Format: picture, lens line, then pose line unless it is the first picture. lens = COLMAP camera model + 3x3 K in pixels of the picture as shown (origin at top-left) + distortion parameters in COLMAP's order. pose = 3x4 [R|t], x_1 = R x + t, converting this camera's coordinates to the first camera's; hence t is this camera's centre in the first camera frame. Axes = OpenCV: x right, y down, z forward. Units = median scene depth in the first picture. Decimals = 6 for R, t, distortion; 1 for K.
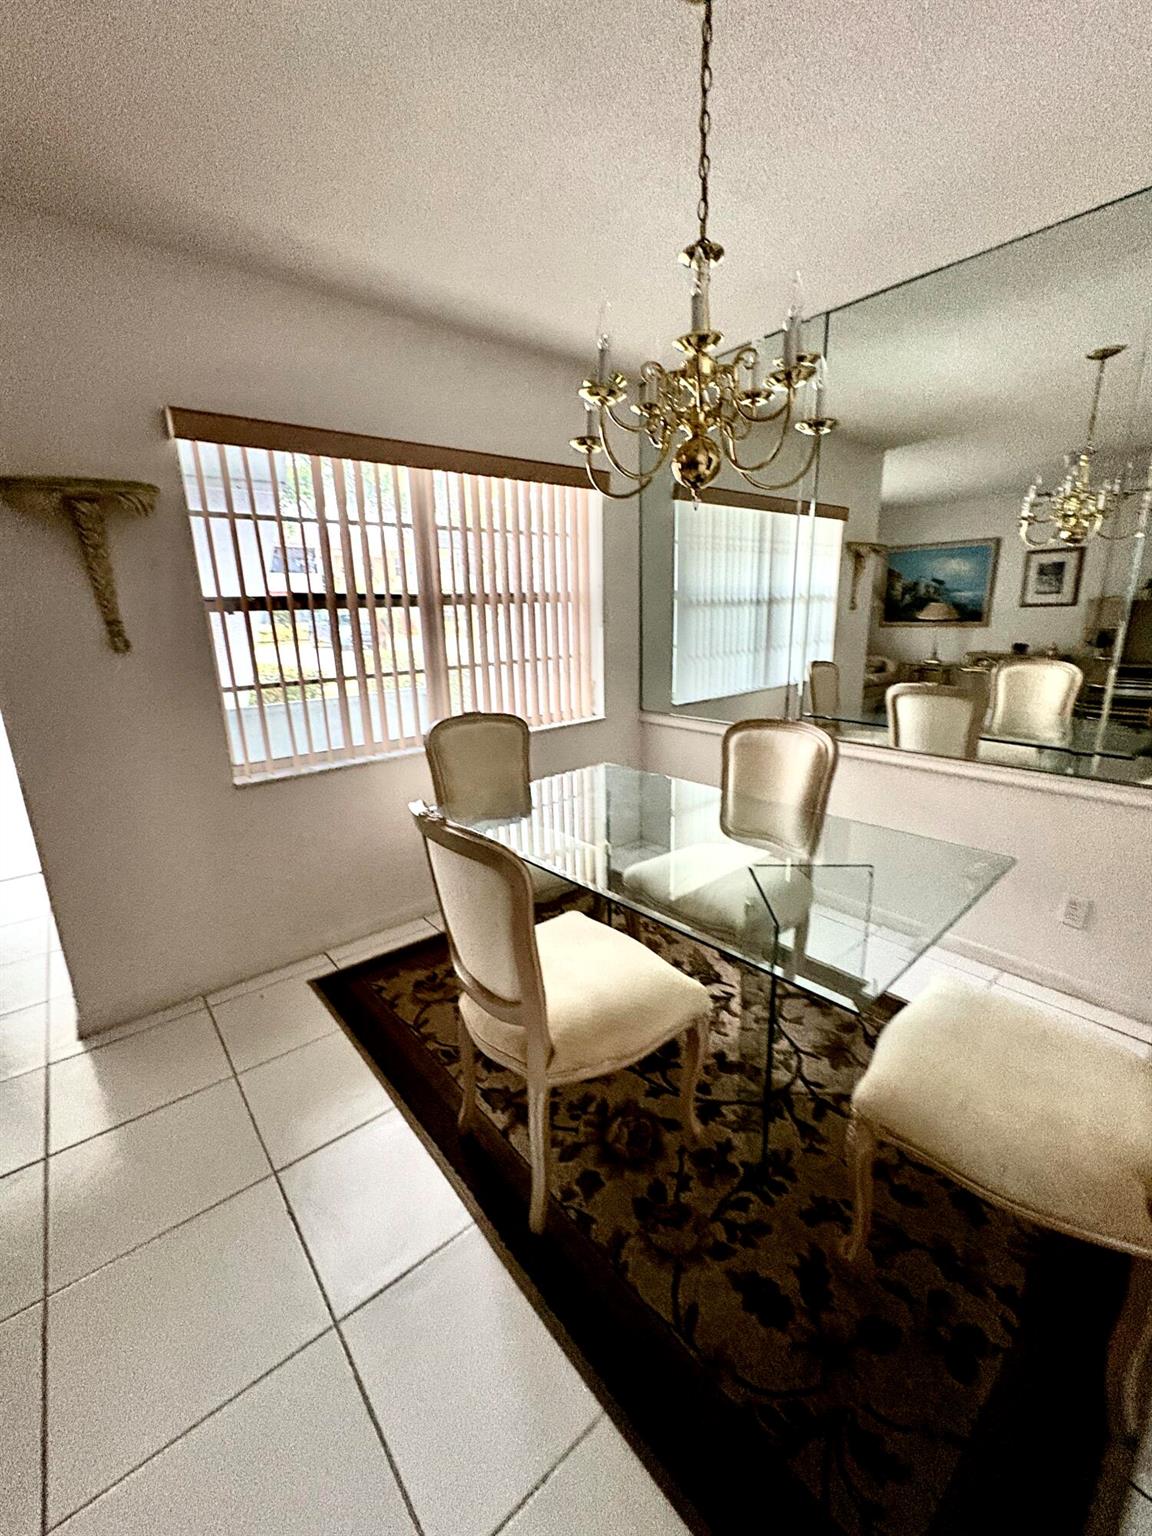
lens RADIAL K [[620.8, 0, 576.3], [0, 620.8, 767.2], [0, 0, 1]] dist [0.001312, -0.000055]
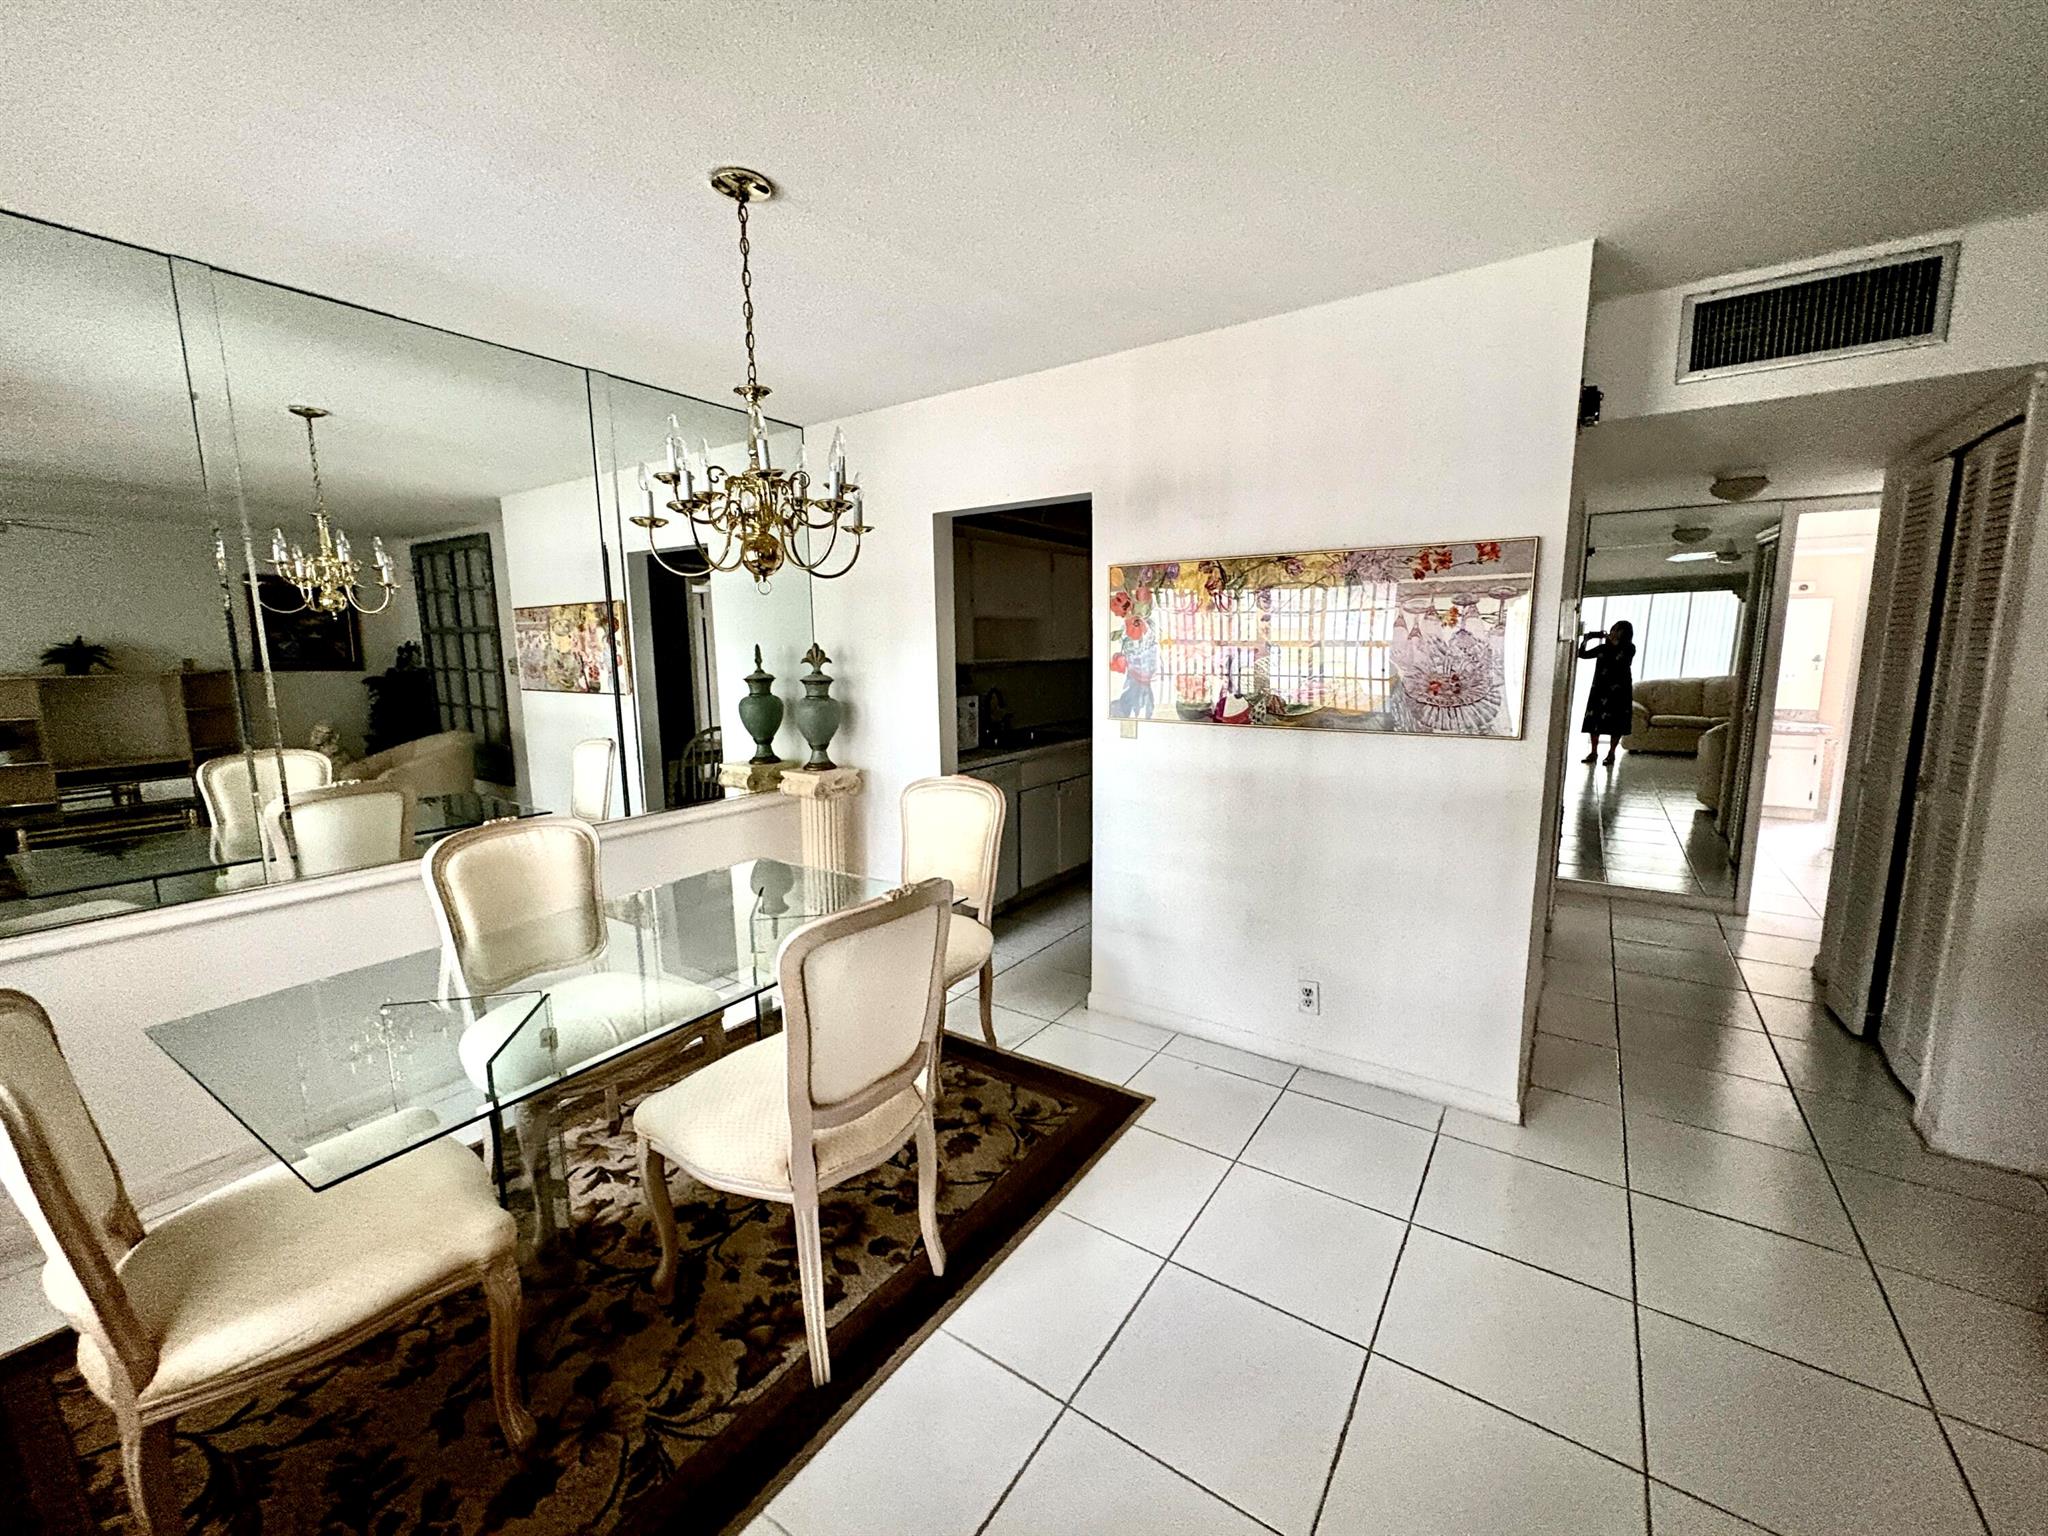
lens RADIAL K [[827.8, 0, 1026.1], [0, 827.8, 771.9], [0, 0, 1]] dist [0.001312, -0.000055]
pose [[-0.282074, -0.111594, 0.952880, -1.052671], [0.258423, 0.947665, 0.187482, -0.200218], [-0.923933, 0.299130, -0.238473, 0.765452]]
